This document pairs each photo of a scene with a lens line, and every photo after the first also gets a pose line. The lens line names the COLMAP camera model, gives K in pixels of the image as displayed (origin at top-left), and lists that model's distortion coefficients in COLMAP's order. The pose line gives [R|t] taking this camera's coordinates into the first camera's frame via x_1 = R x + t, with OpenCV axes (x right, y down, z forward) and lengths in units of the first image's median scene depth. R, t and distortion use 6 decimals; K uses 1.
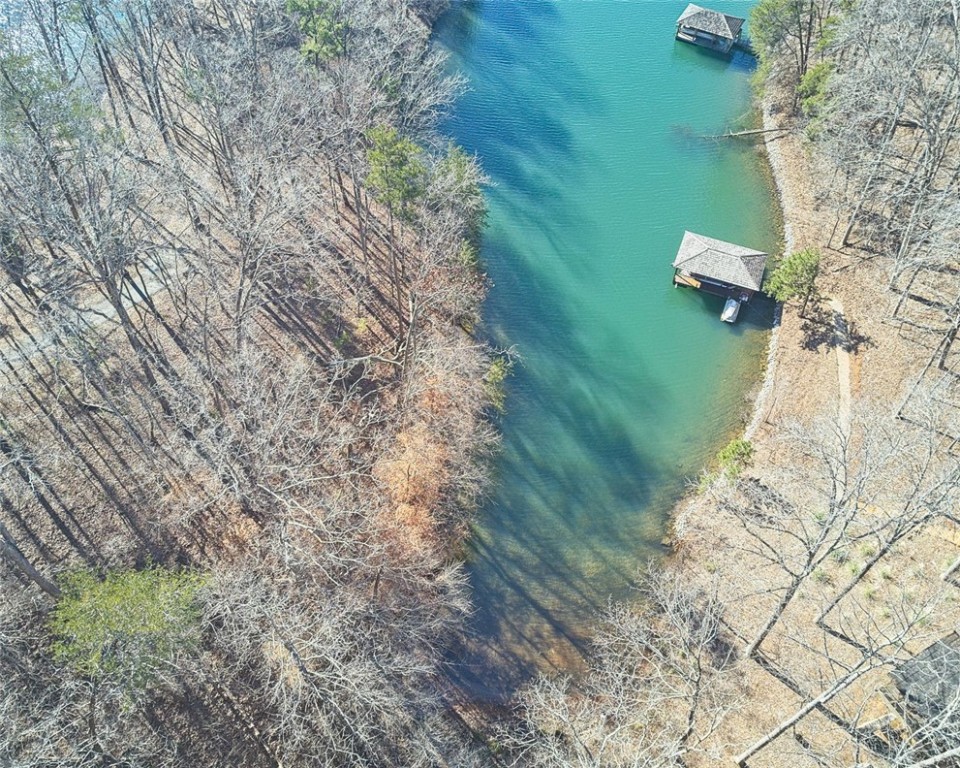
lens RADIAL K [[768.0, 0, 482.1], [0, 768.0, 384.4], [0, 0, 1]] dist [-0.023681, 0.026409]
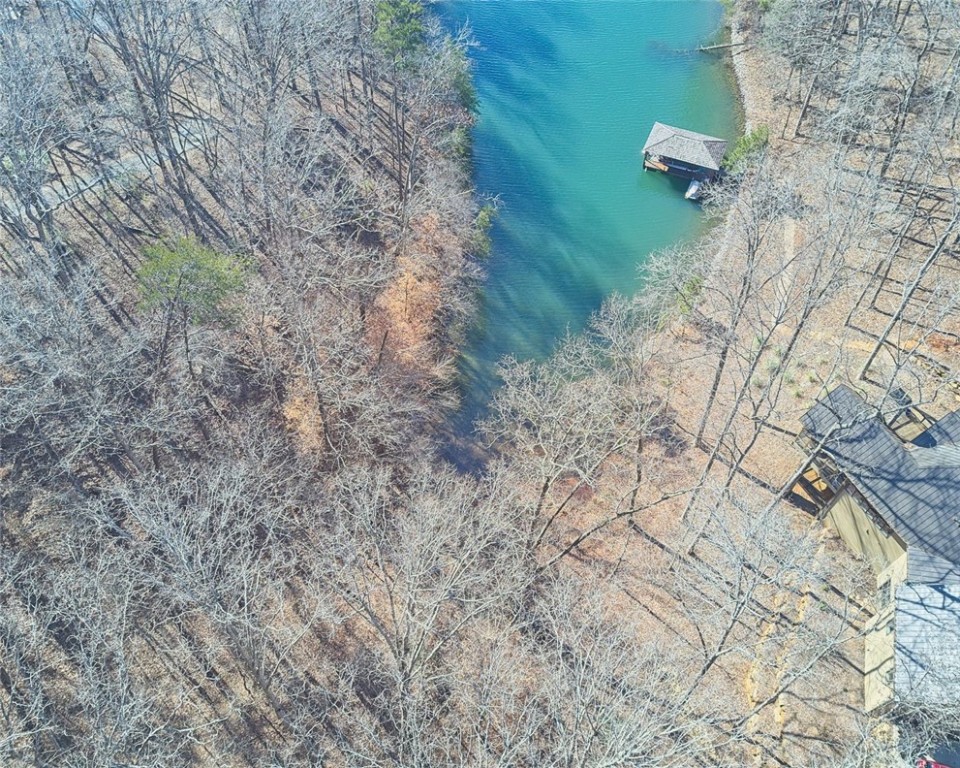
lens RADIAL K [[768.0, 0, 482.7], [0, 768.0, 380.5], [0, 0, 1]] dist [-0.023681, 0.026409]
pose [[0.999919, 0.011661, 0.005007, 0.011505], [-0.011675, 0.999928, 0.002813, 0.185026], [-0.004974, -0.002871, 0.999984, -0.125810]]
